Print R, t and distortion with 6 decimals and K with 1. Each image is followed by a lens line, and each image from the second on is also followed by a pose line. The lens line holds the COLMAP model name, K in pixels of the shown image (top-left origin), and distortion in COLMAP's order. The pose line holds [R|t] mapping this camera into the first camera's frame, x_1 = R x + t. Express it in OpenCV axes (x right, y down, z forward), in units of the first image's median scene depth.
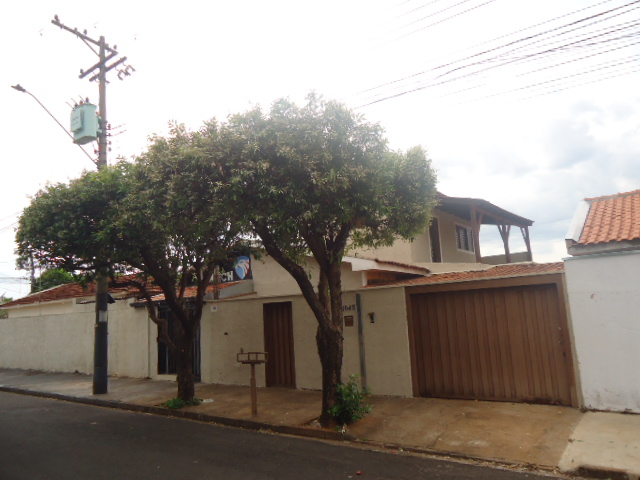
lens RADIAL K [[468.7, 0, 321.6], [0, 468.7, 237.5], [0, 0, 1]] dist [0.003877, 0.007379]
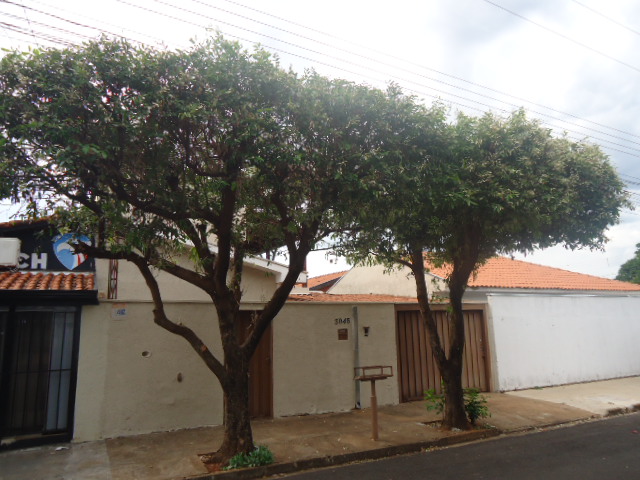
lens RADIAL K [[468.7, 0, 321.1], [0, 468.7, 243.1], [0, 0, 1]] dist [0.003877, 0.007379]
pose [[0.436384, 0.195740, 0.878211, -0.890878], [-0.144457, 0.978630, -0.146341, 0.150312], [-0.888088, -0.063002, 0.455335, 0.650055]]
